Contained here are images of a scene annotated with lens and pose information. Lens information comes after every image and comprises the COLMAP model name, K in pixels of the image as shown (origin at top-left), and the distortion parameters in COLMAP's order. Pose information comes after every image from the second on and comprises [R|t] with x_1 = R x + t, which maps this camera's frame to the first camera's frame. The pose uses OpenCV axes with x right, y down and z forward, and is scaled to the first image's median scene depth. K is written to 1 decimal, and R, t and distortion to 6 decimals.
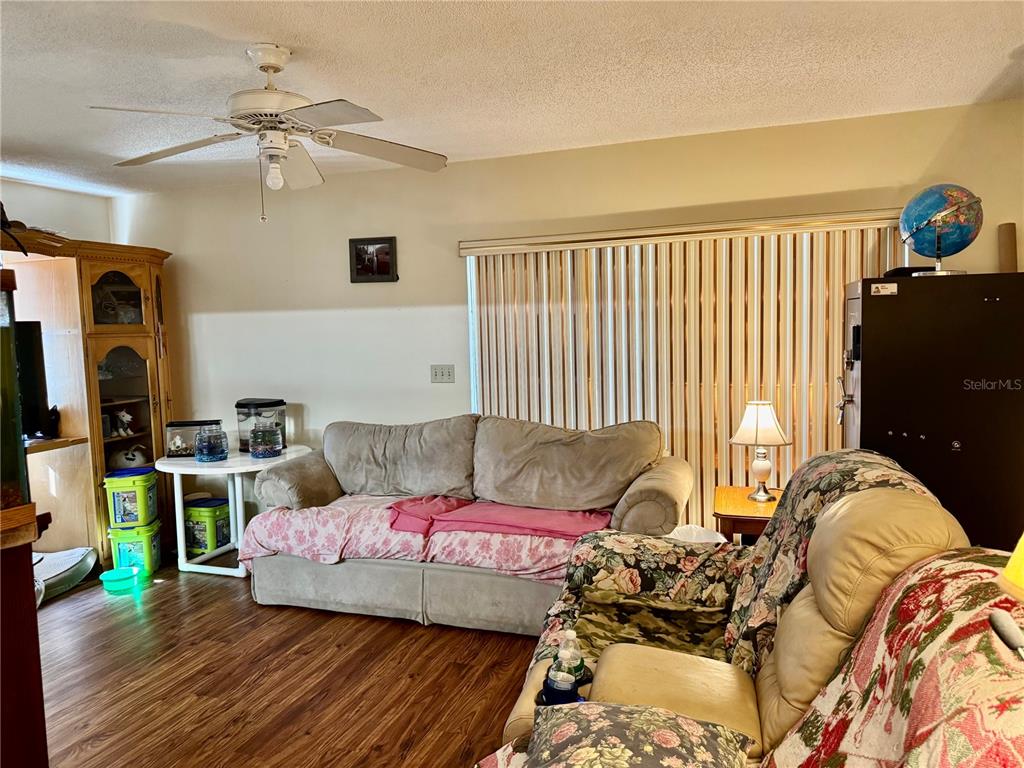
lens RADIAL K [[720.9, 0, 507.9], [0, 720.9, 385.8], [0, 0, 1]] dist [0.026475, -0.024067]
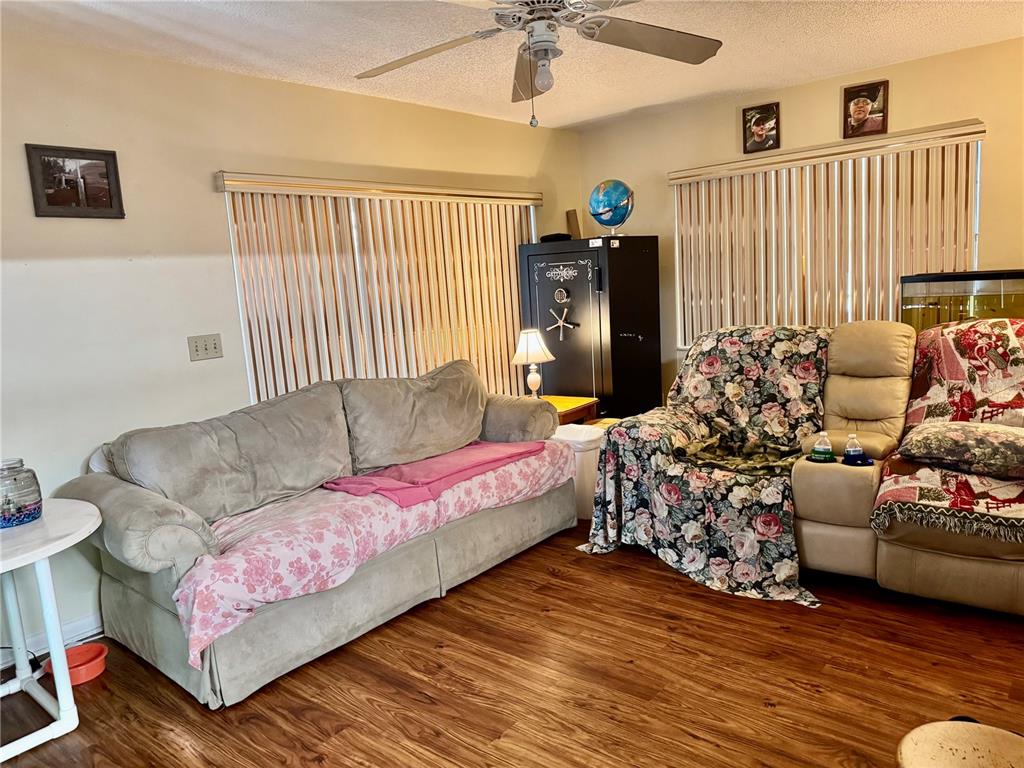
lens RADIAL K [[720.9, 0, 508.4], [0, 720.9, 387.2], [0, 0, 1]] dist [0.026475, -0.024067]
pose [[0.359735, -0.140646, 0.922393, -0.845008], [0.132980, 0.986211, 0.098515, -0.009480], [-0.923530, 0.087220, 0.373477, 0.528162]]
